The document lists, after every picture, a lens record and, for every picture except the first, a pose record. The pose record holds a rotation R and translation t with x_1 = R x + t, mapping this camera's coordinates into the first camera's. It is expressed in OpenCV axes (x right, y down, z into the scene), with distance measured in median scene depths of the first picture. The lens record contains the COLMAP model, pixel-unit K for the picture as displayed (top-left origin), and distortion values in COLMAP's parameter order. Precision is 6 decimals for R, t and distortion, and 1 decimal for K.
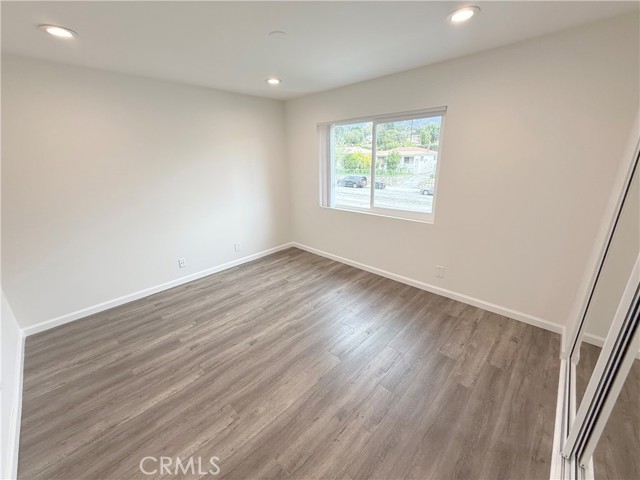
lens RADIAL K [[253.5, 0, 320.8], [0, 253.5, 239.4], [0, 0, 1]] dist [0.001377, 0.000053]
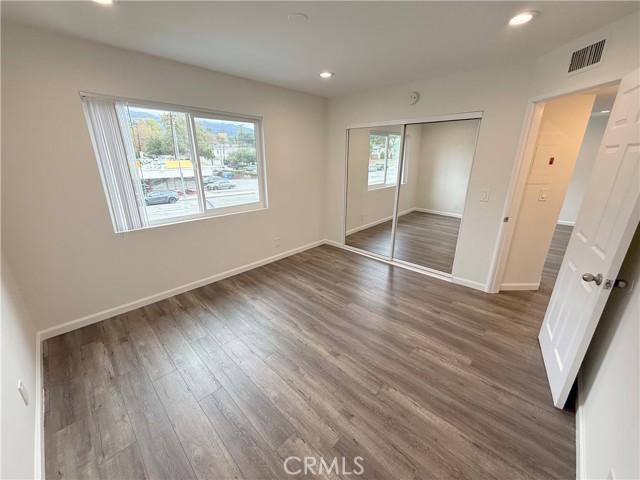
lens RADIAL K [[253.5, 0, 317.2], [0, 253.5, 237.2], [0, 0, 1]] dist [0.001377, 0.000053]
pose [[0.012491, -0.279932, 0.959939, -0.940768], [0.308164, 0.914363, 0.262631, -0.214071], [-0.951251, 0.292538, 0.097687, 0.785046]]
